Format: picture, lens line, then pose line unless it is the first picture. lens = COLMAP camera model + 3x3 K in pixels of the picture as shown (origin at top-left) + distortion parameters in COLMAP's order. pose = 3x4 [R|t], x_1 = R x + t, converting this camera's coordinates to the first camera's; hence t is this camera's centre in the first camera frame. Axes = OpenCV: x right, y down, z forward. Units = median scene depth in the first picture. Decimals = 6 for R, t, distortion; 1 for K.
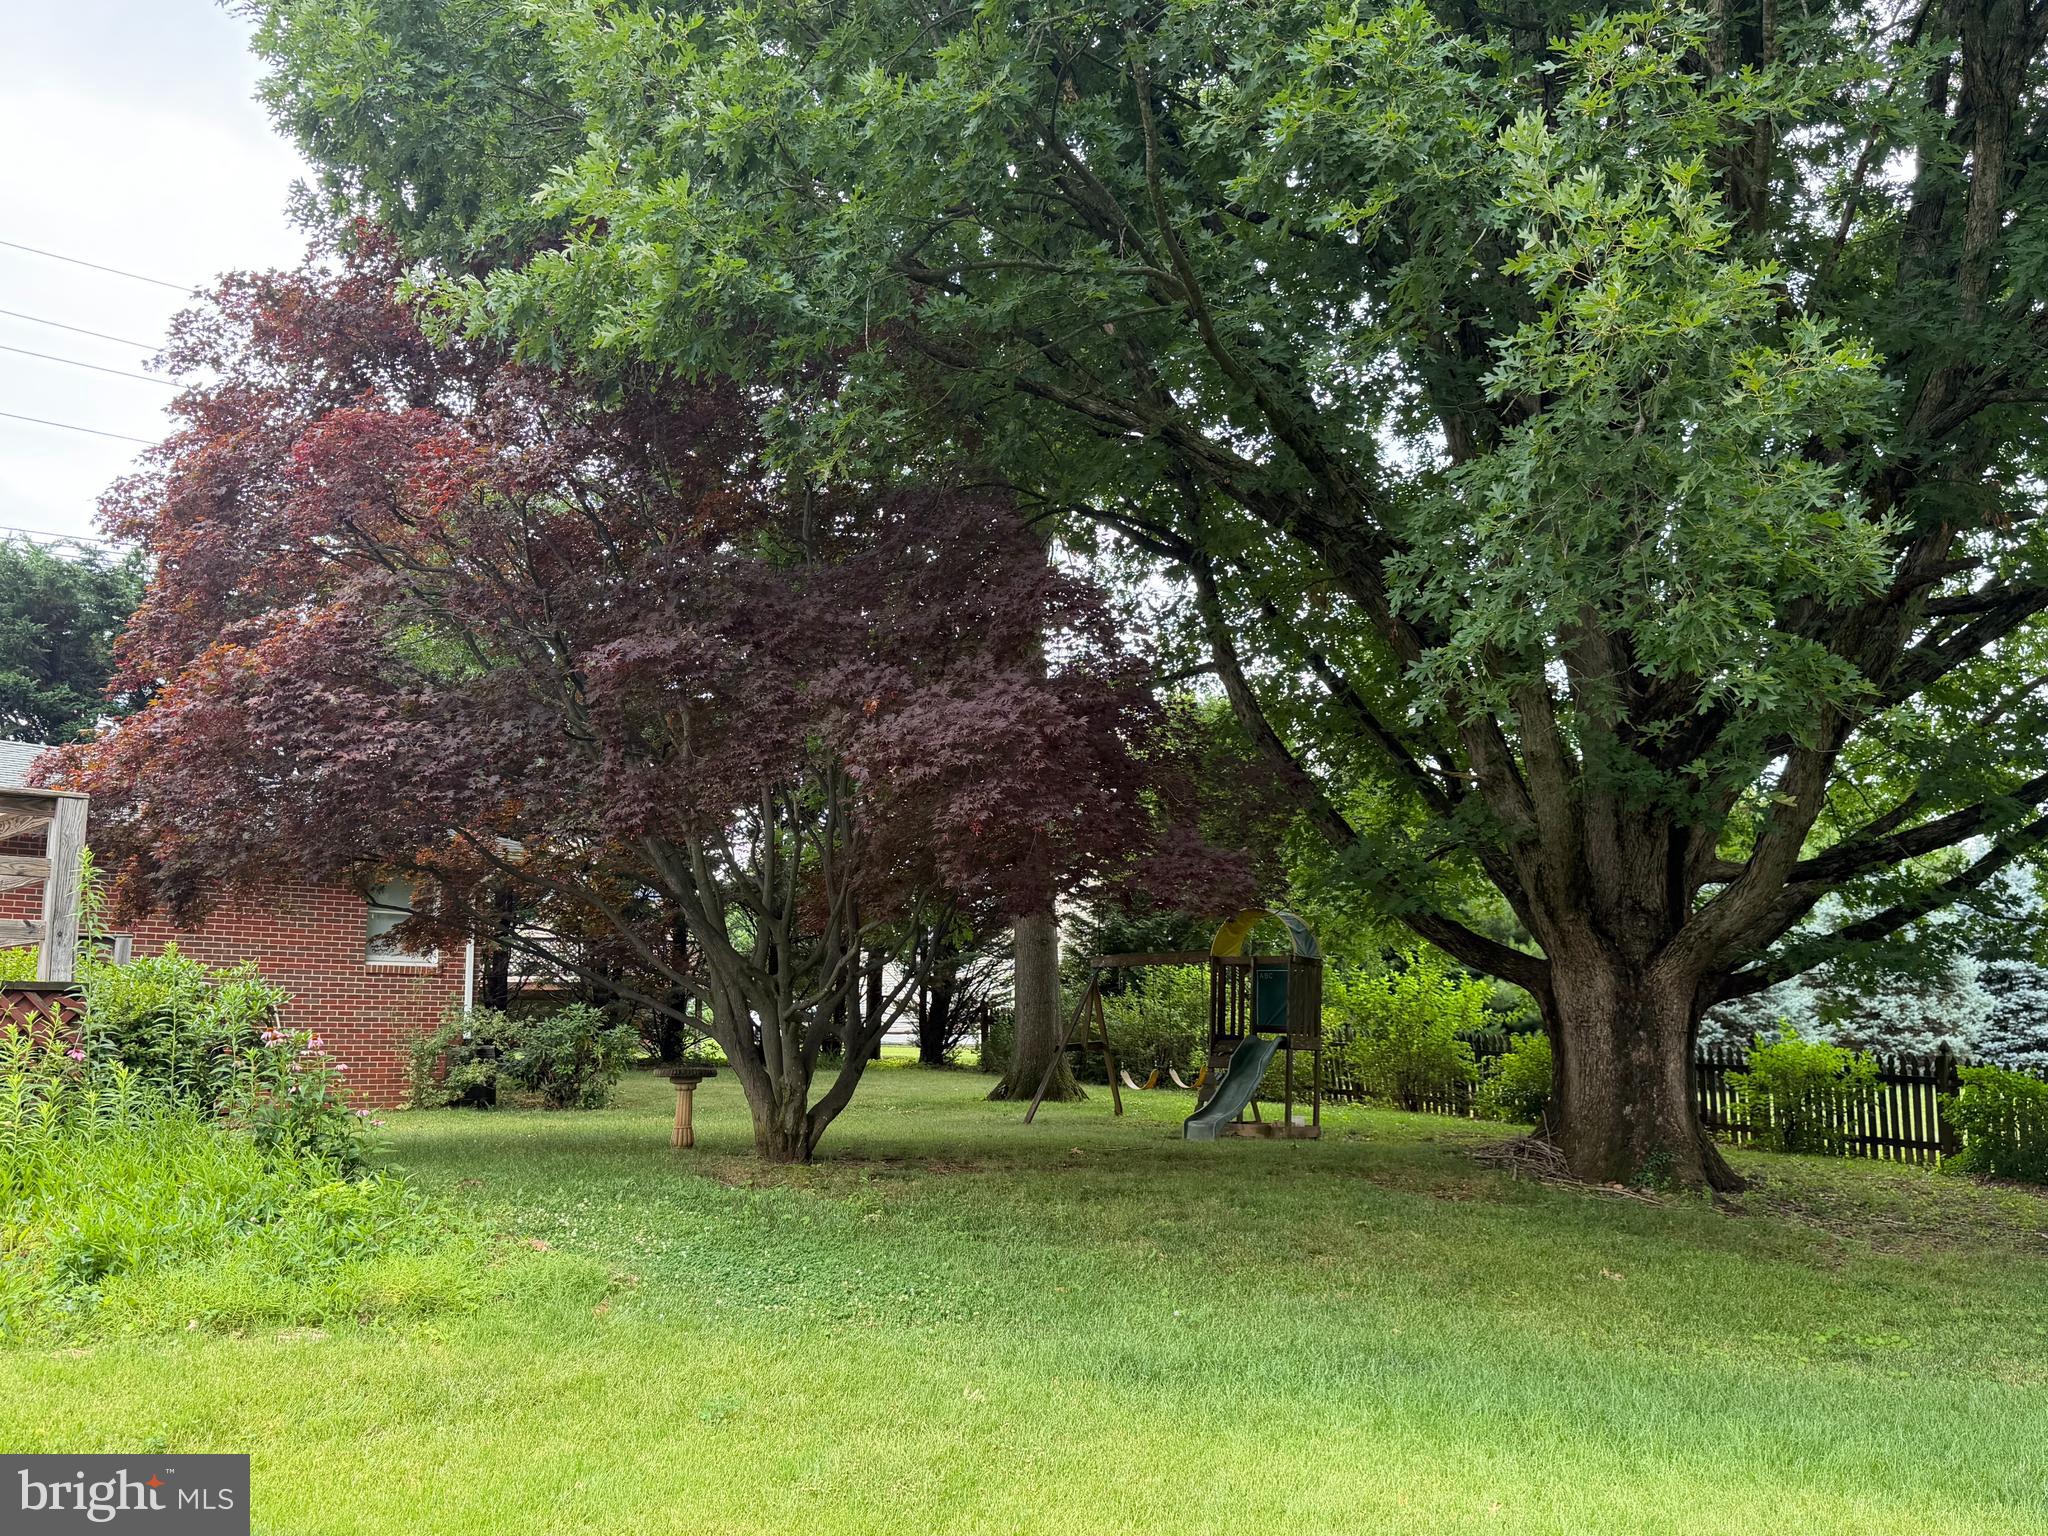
lens RADIAL K [[1785.8, 0, 1023.1], [0, 1785.8, 773.9], [0, 0, 1]] dist [-0.002189, -0.006957]
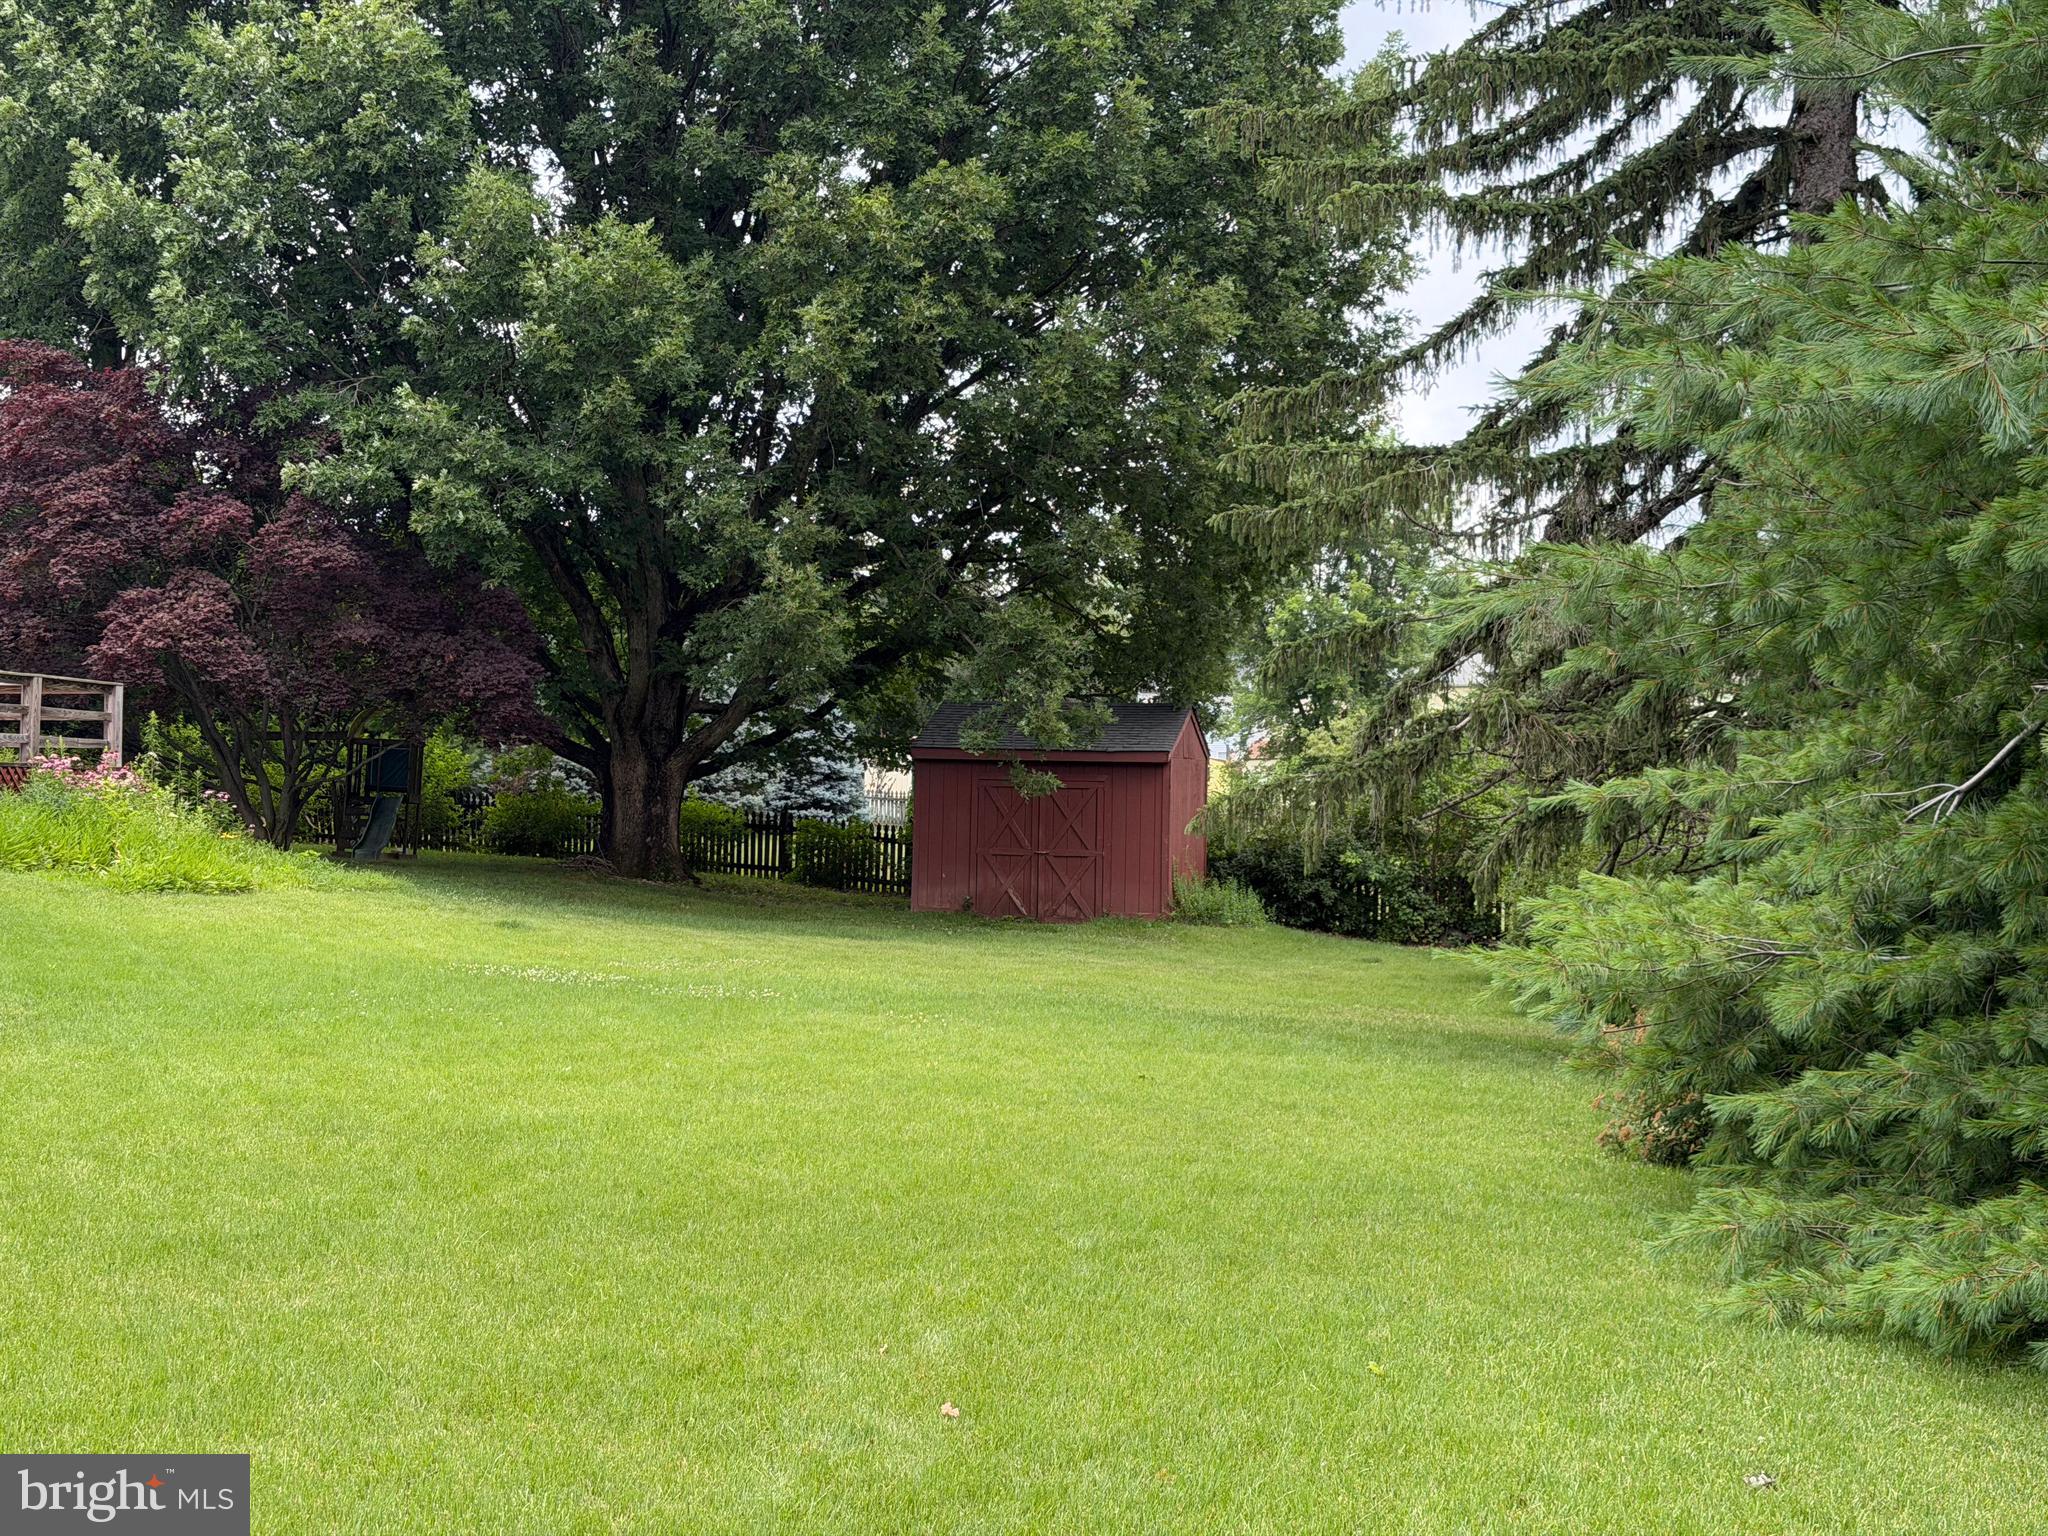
lens RADIAL K [[2873.0, 0, 1023.8], [0, 2873.0, 770.3], [0, 0, 1]] dist [-0.006671, 0.000000]
pose [[0.822612, 0.019151, 0.568280, -0.737381], [-0.100843, 0.988503, 0.112663, -0.181166], [-0.559589, -0.149985, 0.815086, -1.153963]]
